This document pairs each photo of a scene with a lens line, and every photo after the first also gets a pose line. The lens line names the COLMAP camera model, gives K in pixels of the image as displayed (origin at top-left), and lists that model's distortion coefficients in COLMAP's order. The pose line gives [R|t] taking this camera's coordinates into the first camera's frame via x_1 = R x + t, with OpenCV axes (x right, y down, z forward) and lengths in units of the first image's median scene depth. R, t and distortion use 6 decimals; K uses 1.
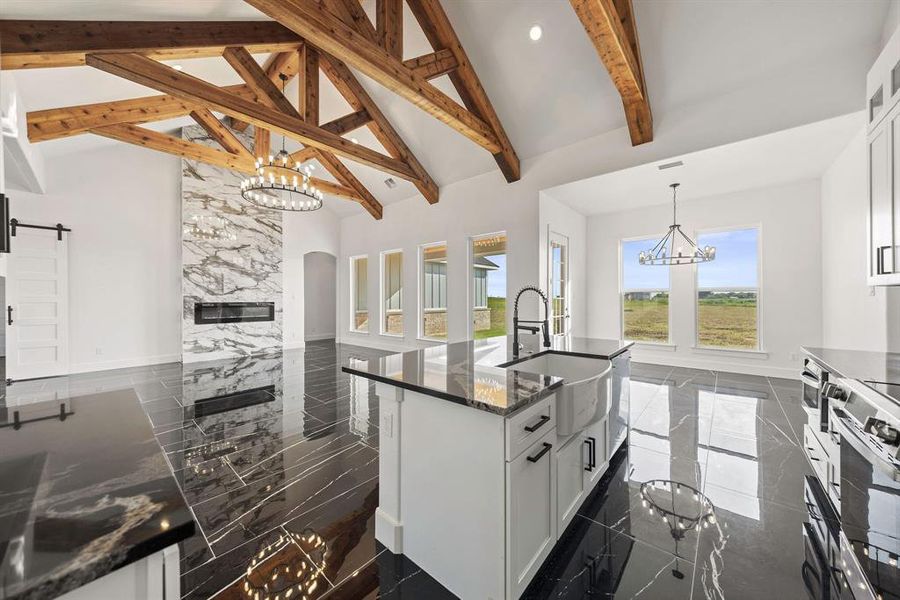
lens RADIAL K [[309.1, 0, 450.2], [0, 309.1, 299.0], [0, 0, 1]] dist [-0.007850, 0.000218]
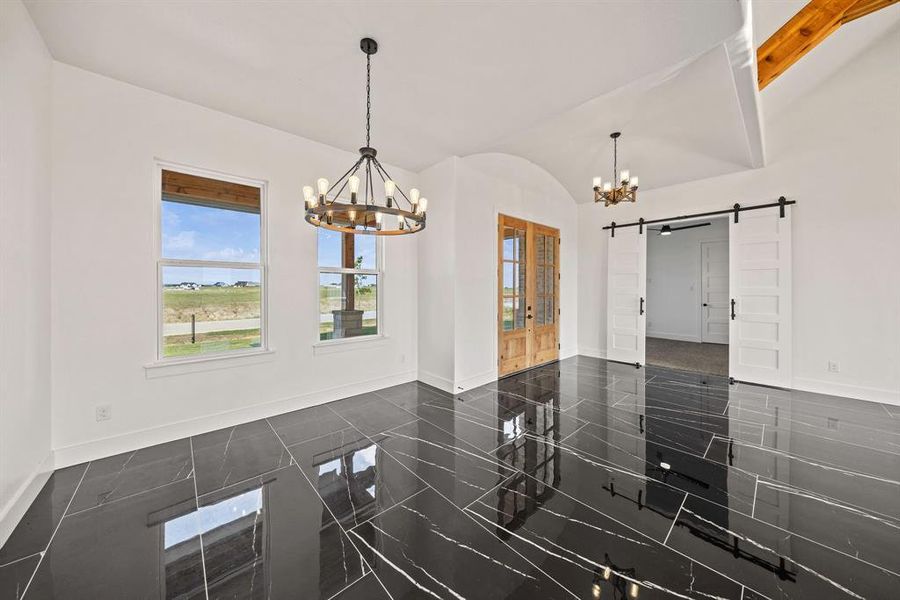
lens RADIAL K [[303.9, 0, 444.3], [0, 303.9, 288.9], [0, 0, 1]] dist [-0.007992, 0.000004]
pose [[-0.126758, 0.001629, -0.991932, -0.305118], [0.000715, 0.999999, 0.001550, -0.007018], [0.991933, -0.000513, -0.126758, 0.176848]]
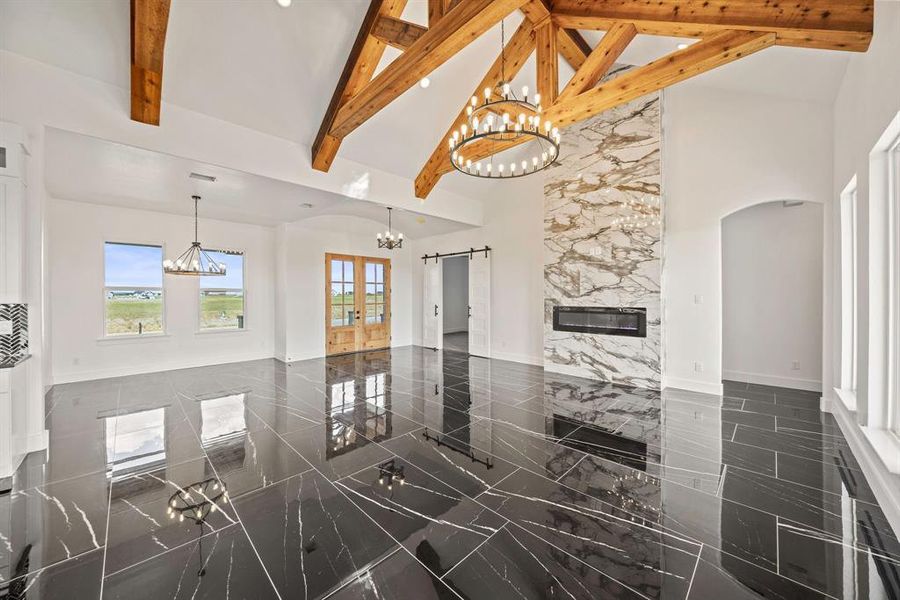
lens RADIAL K [[323.8, 0, 448.4], [0, 323.8, 297.8], [0, 0, 1]] dist [-0.005450, -0.000182]
pose [[-0.071867, 0.006729, -0.997391, 0.128203], [0.005725, 0.999964, 0.006334, -0.019253], [0.997398, -0.005255, -0.071903, 0.723752]]
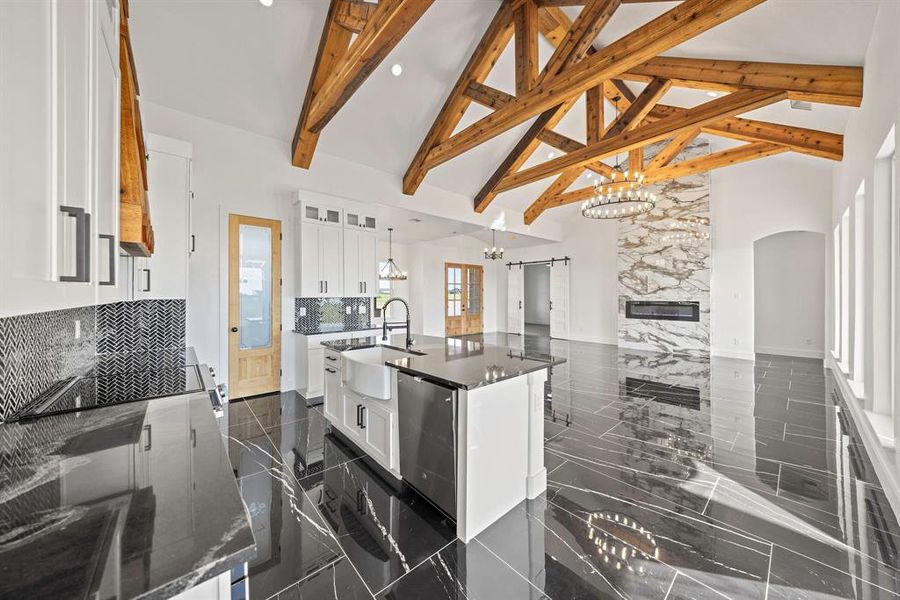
lens RADIAL K [[309.1, 0, 445.2], [0, 309.1, 295.5], [0, 0, 1]] dist [-0.007850, 0.000218]
pose [[-0.139370, 0.004025, -0.990232, 0.501329], [0.005445, 0.999980, 0.003299, -0.017637], [0.990225, -0.004932, -0.139389, 0.419351]]
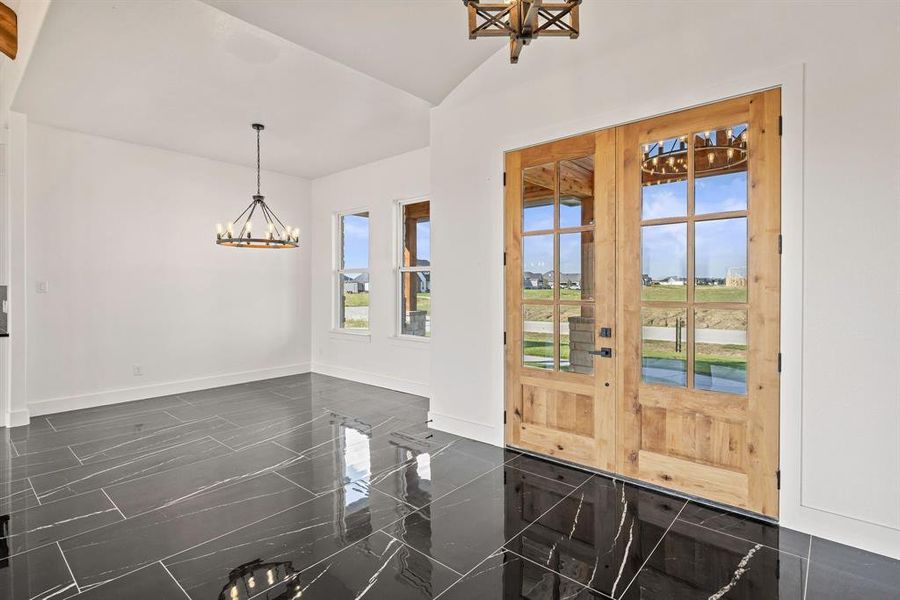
lens RADIAL K [[447.9, 0, 455.9], [0, 447.9, 290.6], [0, 0, 1]] dist [-0.004294, -0.001718]
pose [[-0.999979, -0.004070, 0.004997, -0.921025], [-0.004062, 0.999991, 0.001515, -0.002280], [-0.005004, 0.001495, -0.999986, 0.763871]]
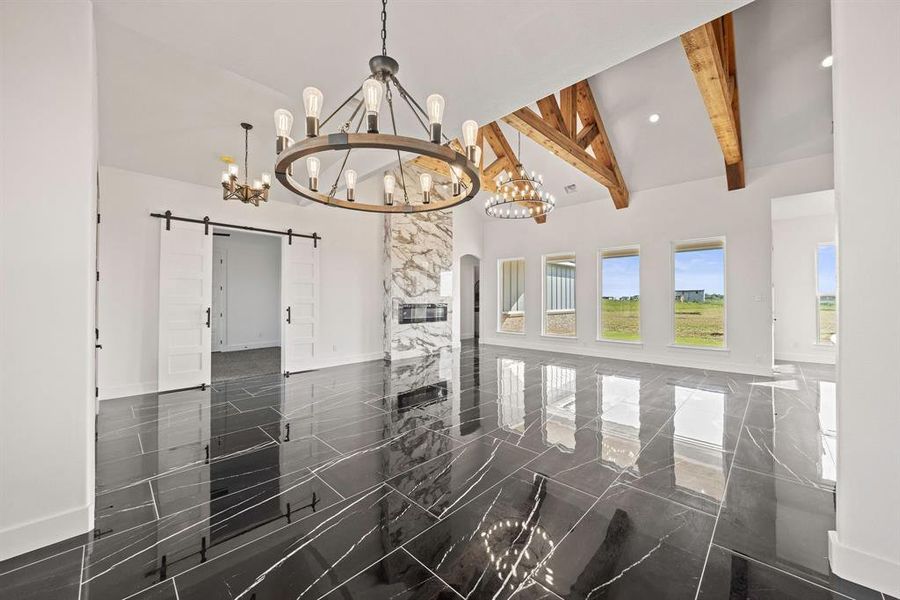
lens RADIAL K [[323.8, 0, 447.8], [0, 323.8, 298.3], [0, 0, 1]] dist [-0.005450, -0.000182]
pose [[0.998132, 0.005481, -0.060849, -0.562739], [-0.005545, 0.999984, -0.000888, -0.007600], [0.060843, 0.001223, 0.998147, -0.111896]]
